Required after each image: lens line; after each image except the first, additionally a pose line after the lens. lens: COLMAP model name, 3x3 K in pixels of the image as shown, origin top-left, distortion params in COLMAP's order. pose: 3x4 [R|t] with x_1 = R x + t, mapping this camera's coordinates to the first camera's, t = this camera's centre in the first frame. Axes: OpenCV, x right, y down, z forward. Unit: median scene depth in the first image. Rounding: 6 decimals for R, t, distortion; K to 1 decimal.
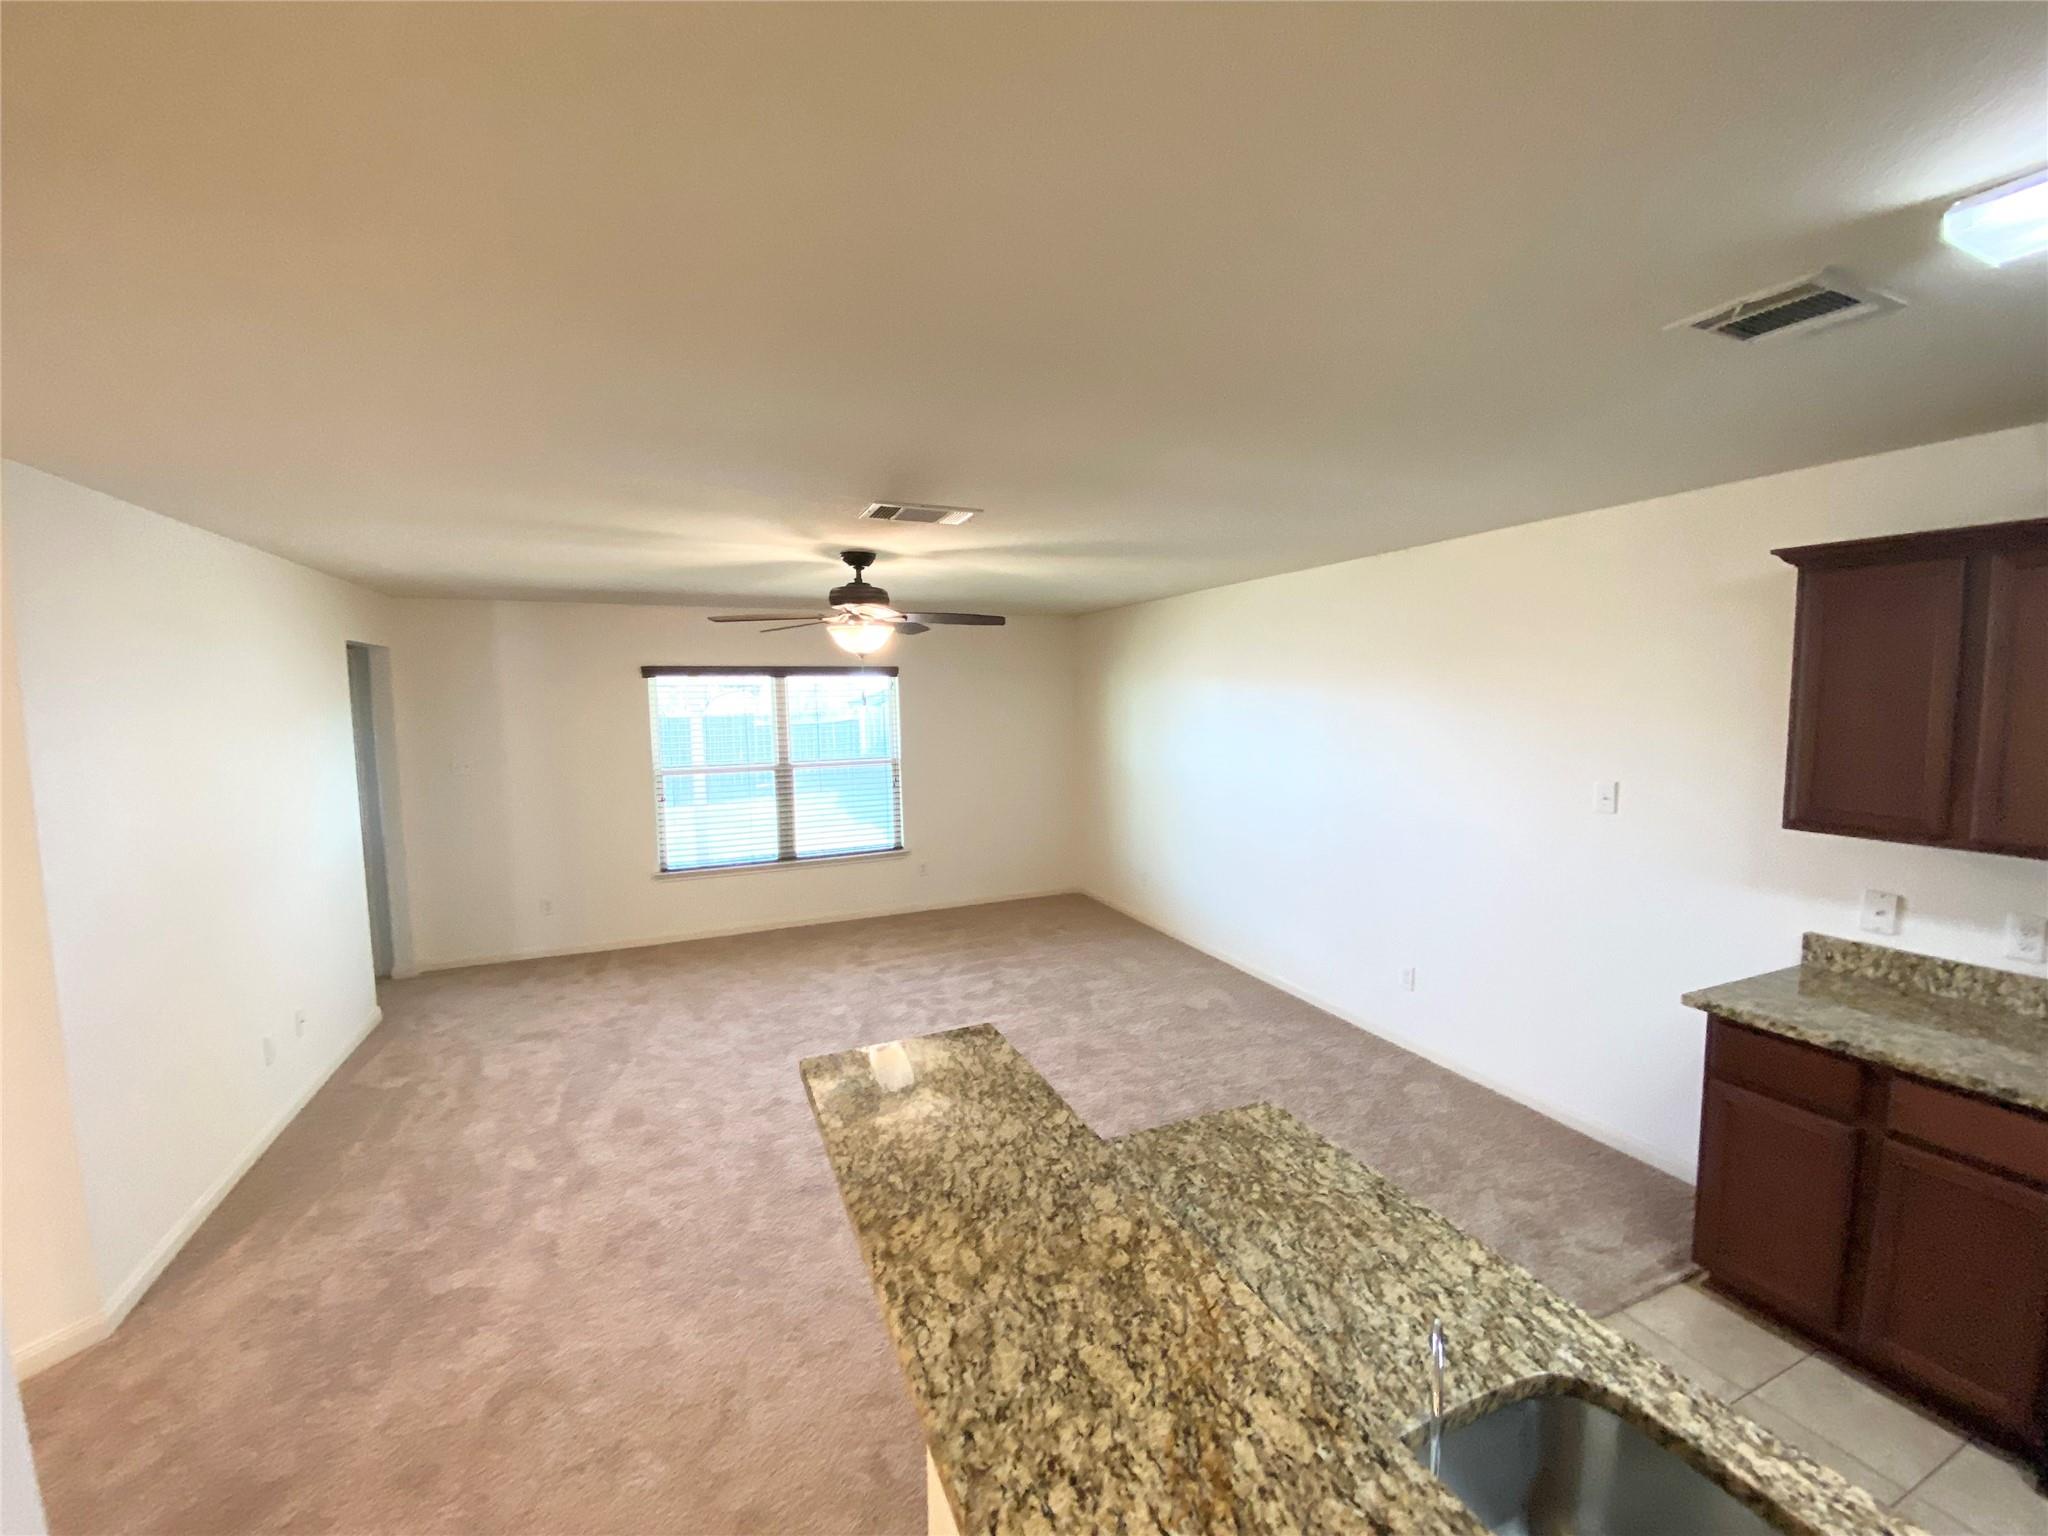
lens RADIAL K [[834.3, 0, 1032.1], [0, 834.3, 758.7], [0, 0, 1]] dist [-0.012022, -0.005498]
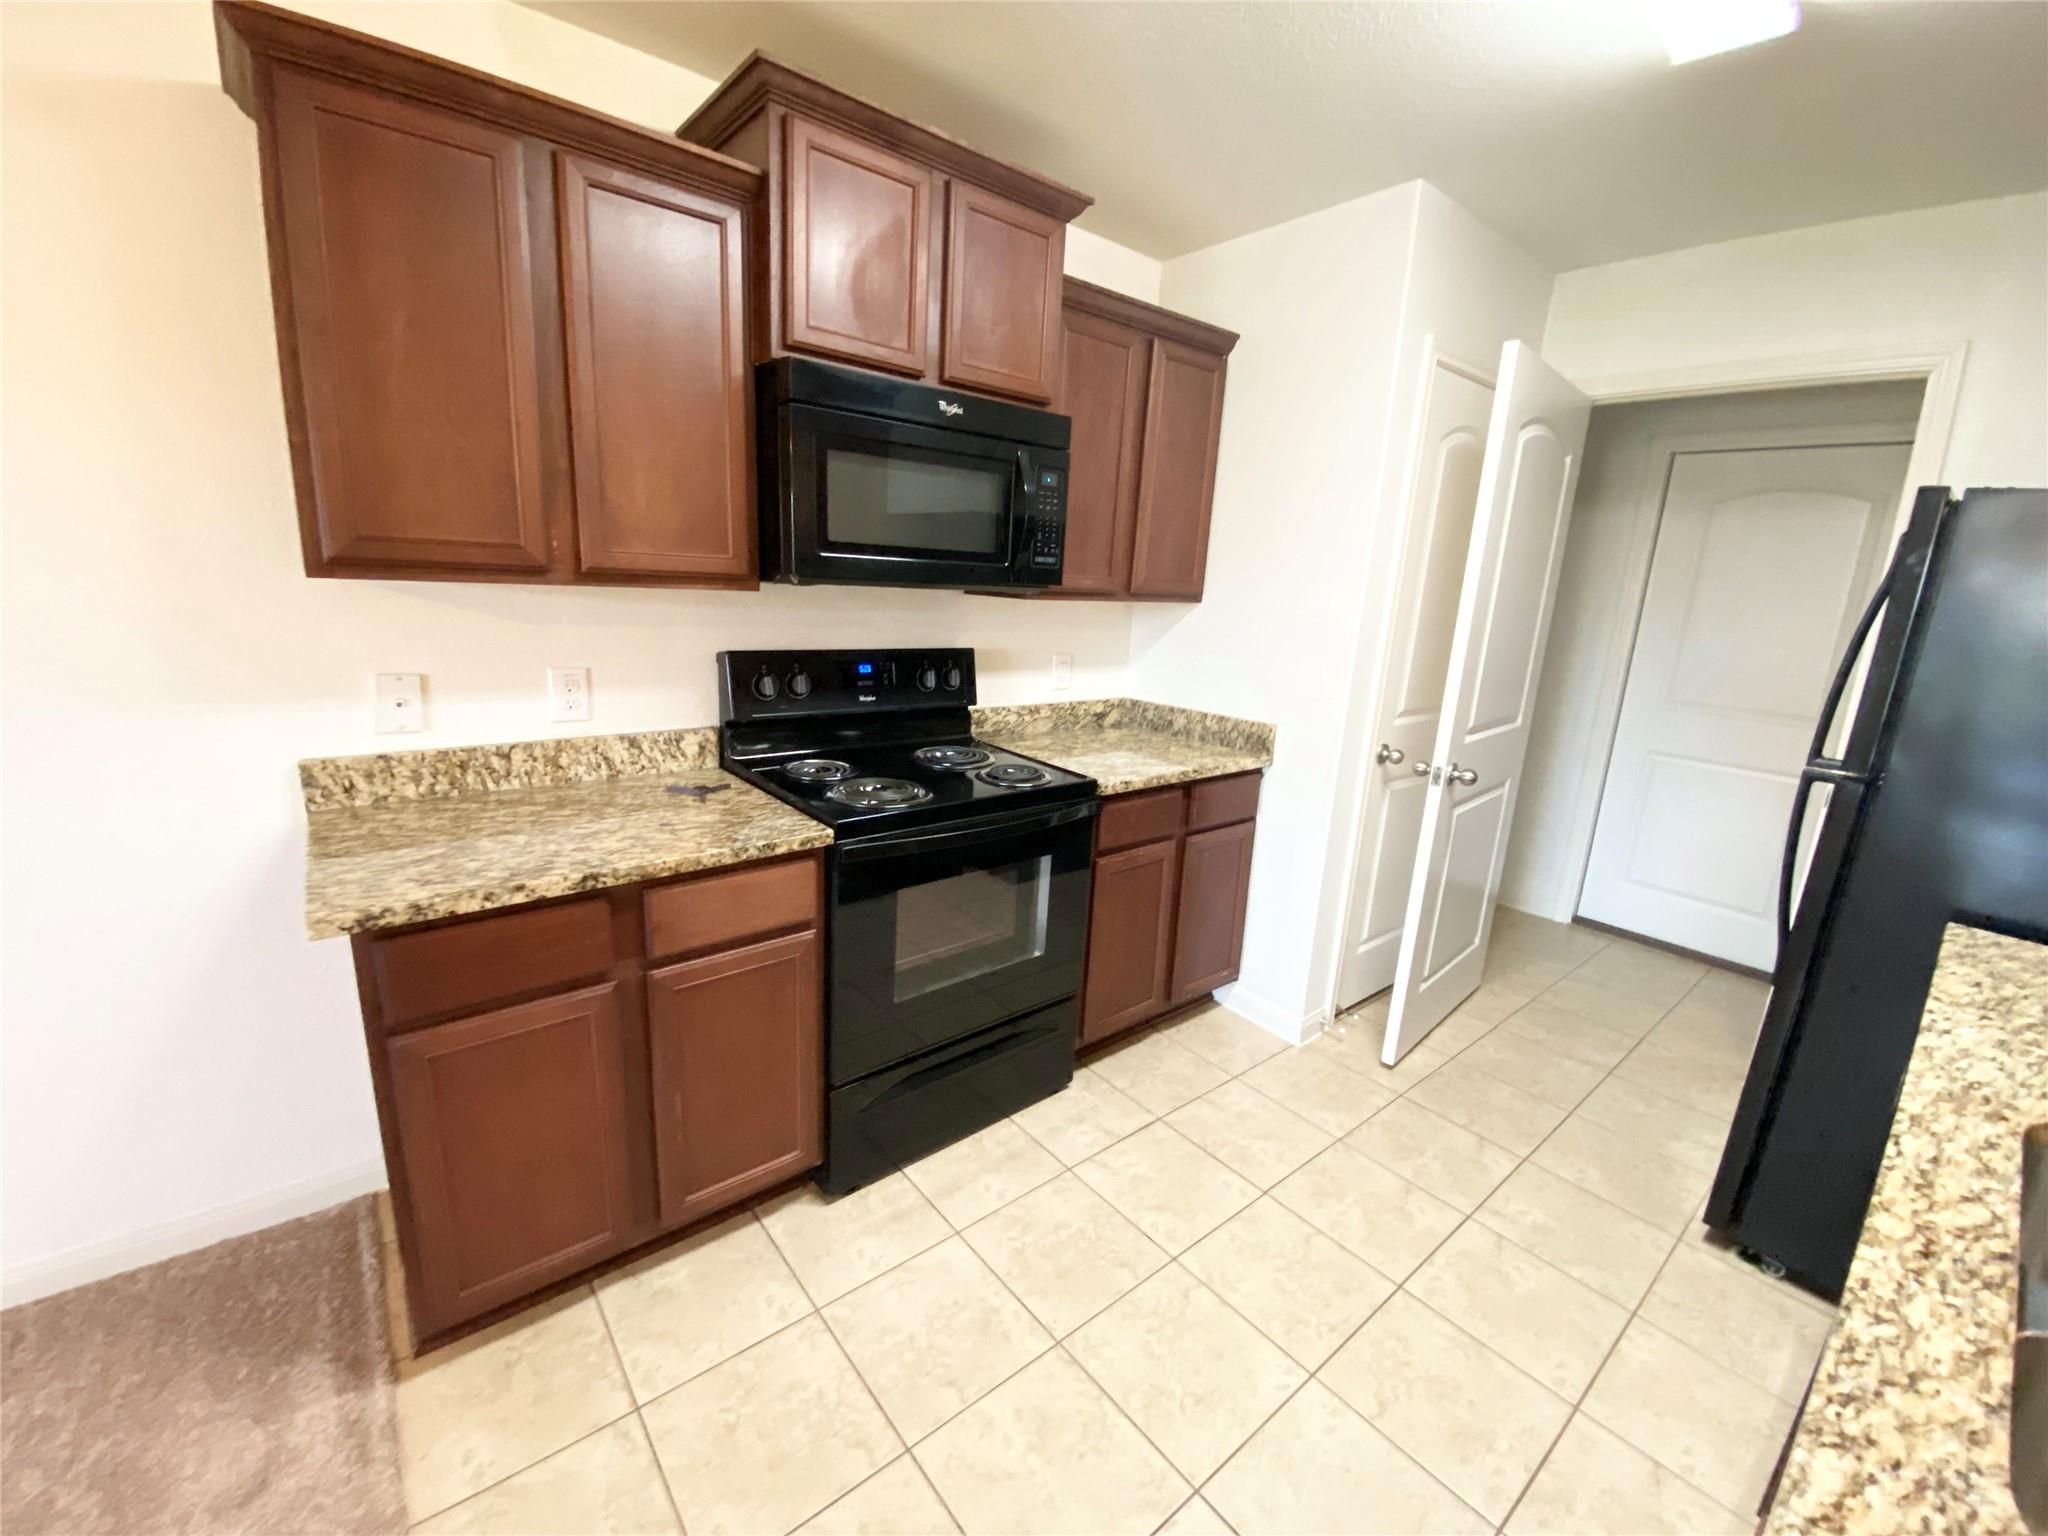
lens RADIAL K [[834.3, 0, 1029.5], [0, 834.3, 771.8], [0, 0, 1]] dist [-0.012022, -0.005498]
pose [[-0.282429, -0.224130, 0.932738, 0.139041], [0.024861, 0.970286, 0.240681, 0.055794], [-0.958966, 0.091164, -0.268464, 0.426224]]
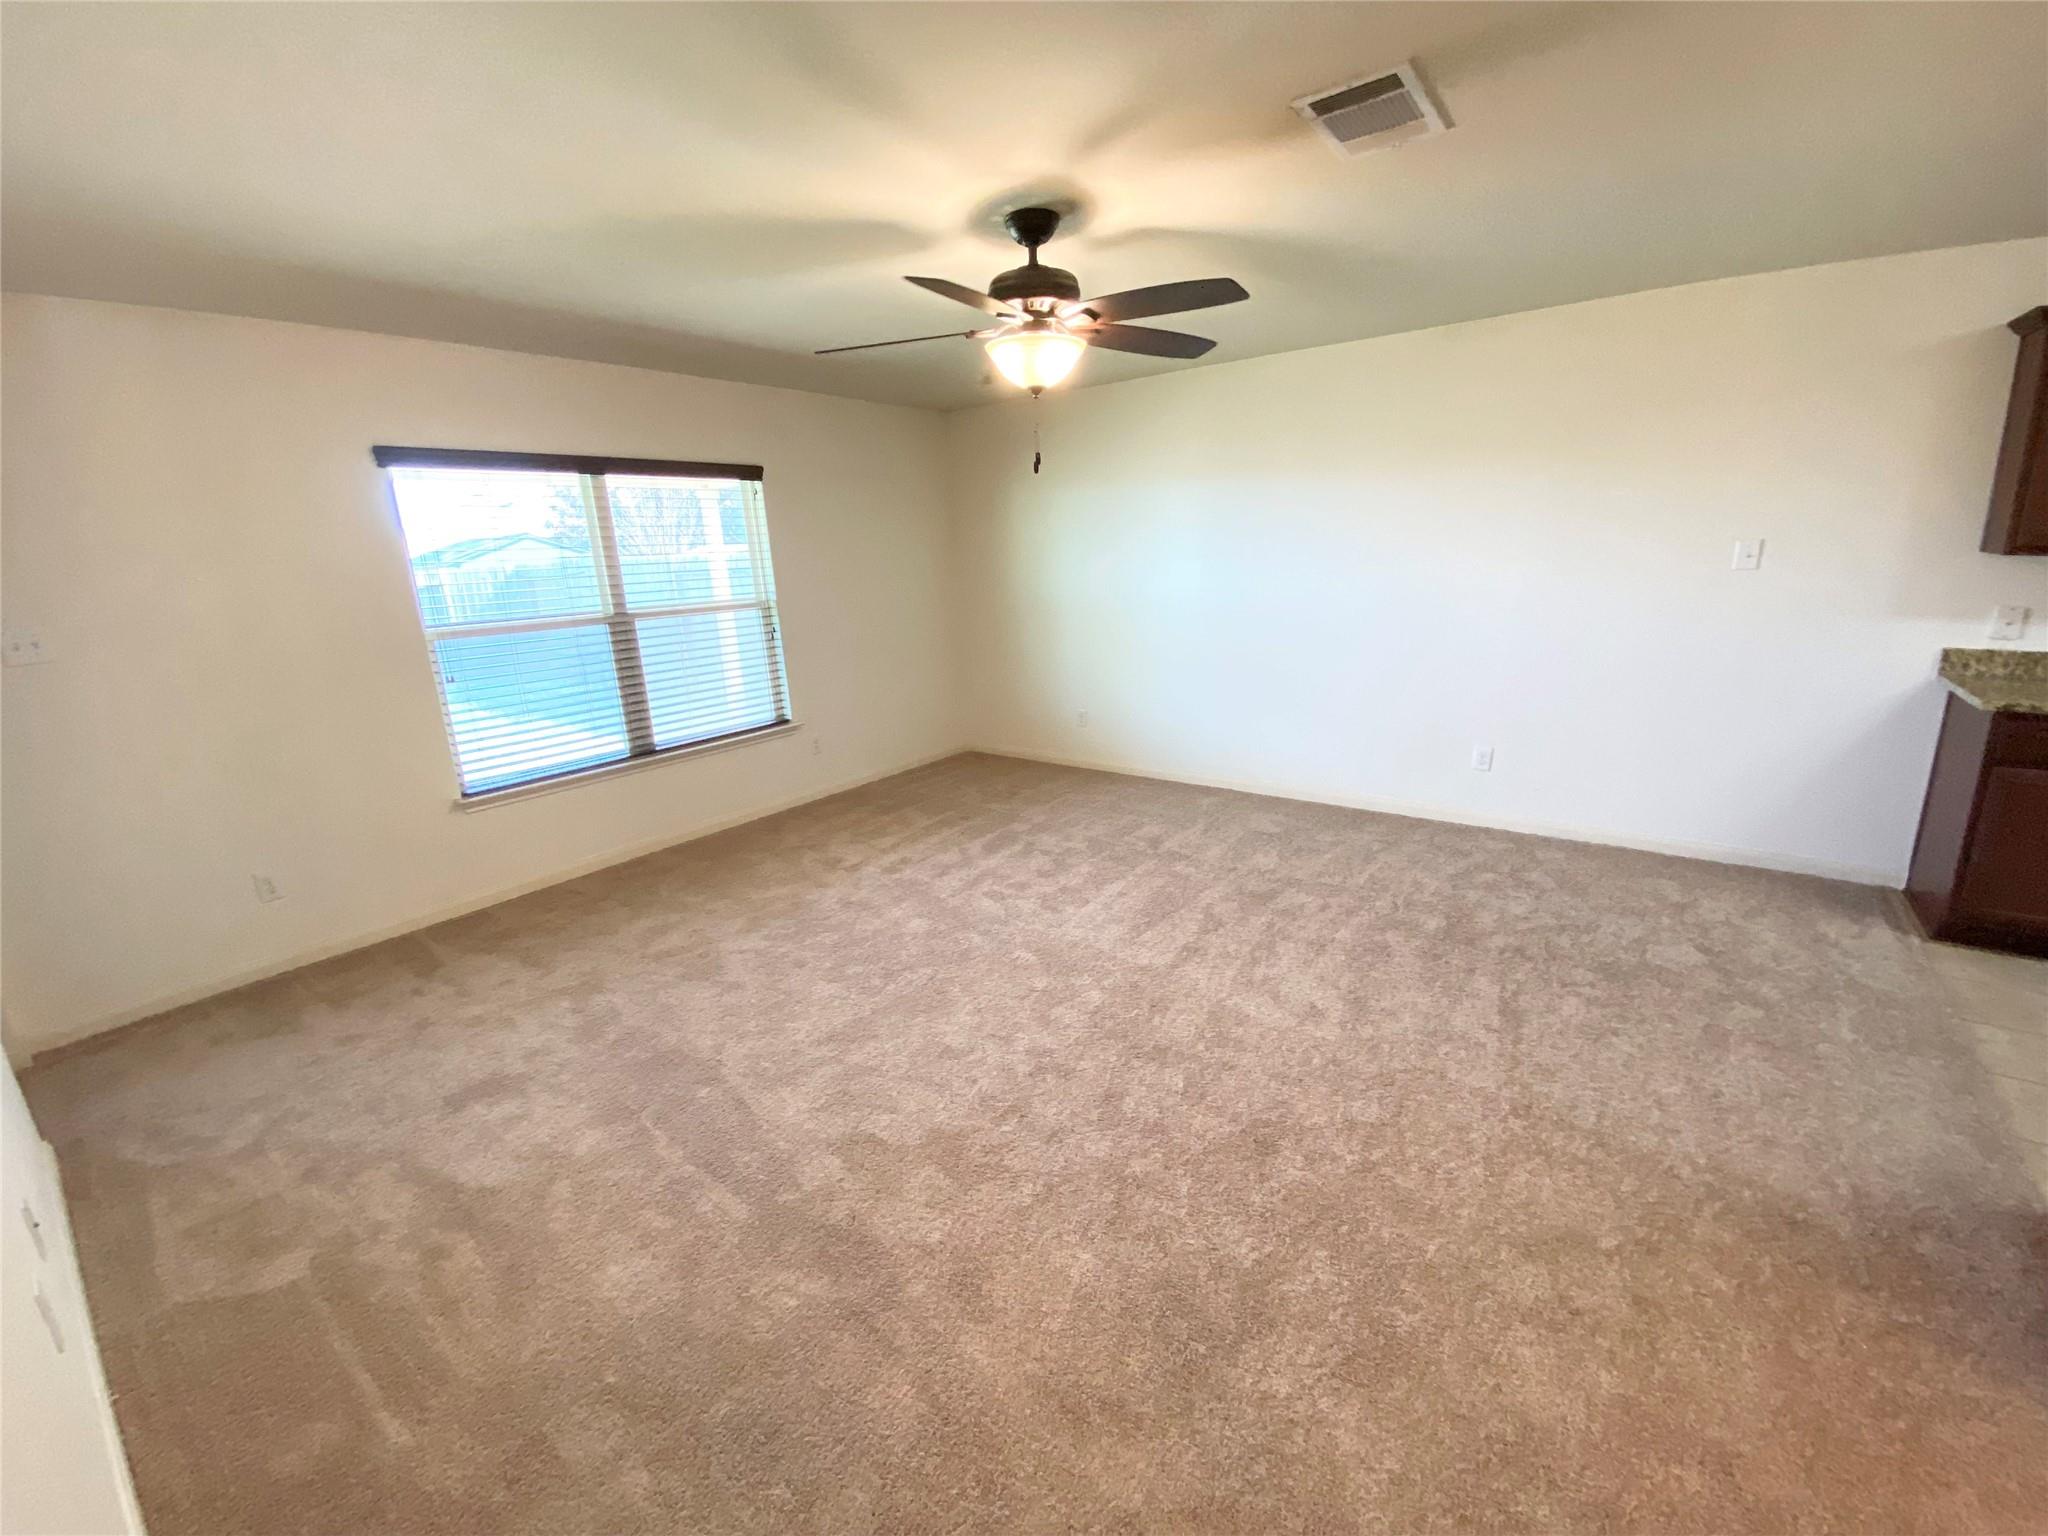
lens RADIAL K [[834.3, 0, 1034.0], [0, 834.3, 768.2], [0, 0, 1]] dist [-0.012022, -0.005498]
pose [[0.868505, -0.146443, 0.473554, -0.551158], [0.068786, 0.981726, 0.177435, 0.052238], [-0.490884, -0.121529, 0.862707, 0.396926]]
